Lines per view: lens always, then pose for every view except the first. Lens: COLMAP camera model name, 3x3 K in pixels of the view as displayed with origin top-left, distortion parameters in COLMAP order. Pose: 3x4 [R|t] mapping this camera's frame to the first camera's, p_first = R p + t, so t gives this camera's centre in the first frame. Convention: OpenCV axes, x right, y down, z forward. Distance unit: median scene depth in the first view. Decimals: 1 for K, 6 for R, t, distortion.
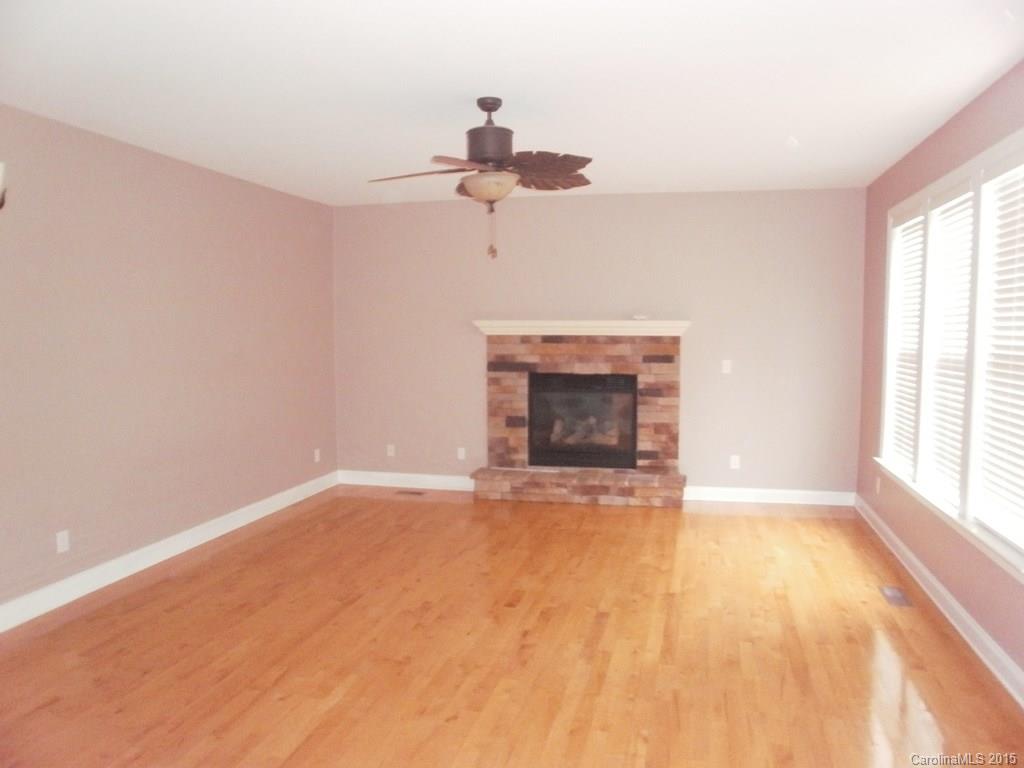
lens RADIAL K [[770.4, 0, 512.0], [0, 770.4, 384.0], [0, 0, 1]] dist [-0.192107, 0.000856]
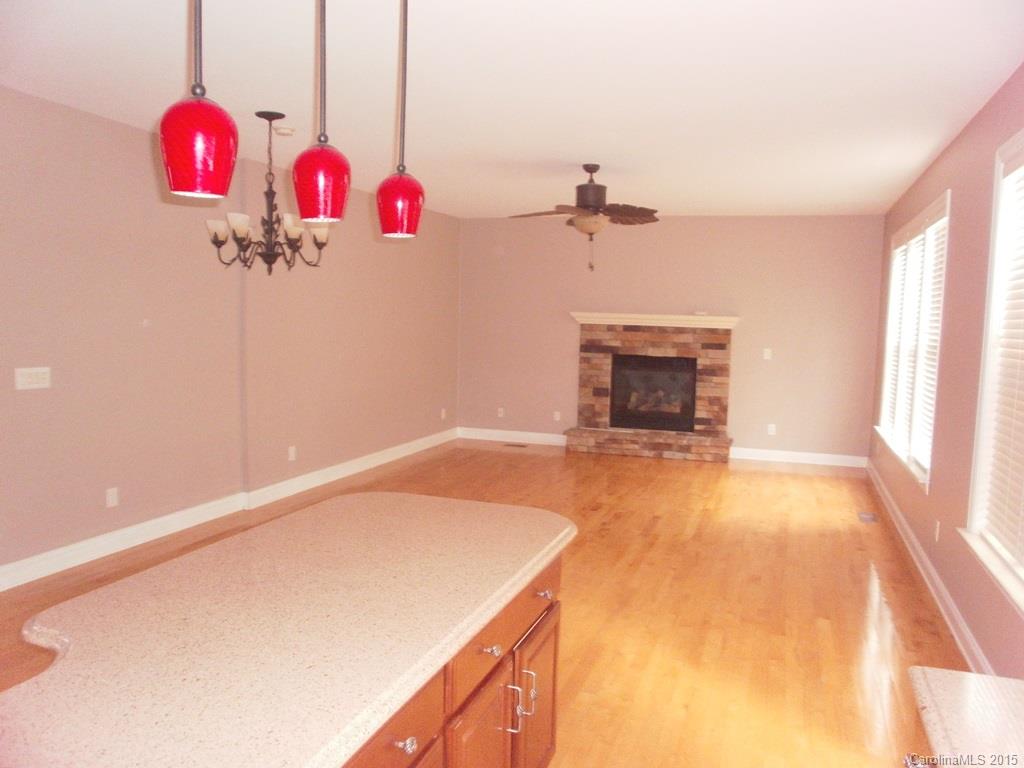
lens RADIAL K [[770.4, 0, 512.0], [0, 770.4, 384.0], [0, 0, 1]] dist [-0.192107, 0.000856]
pose [[0.993703, 0.035251, -0.106356, -0.006771], [-0.033729, 0.999302, 0.016068, 0.021091], [0.106848, -0.012379, 0.994198, -0.299569]]
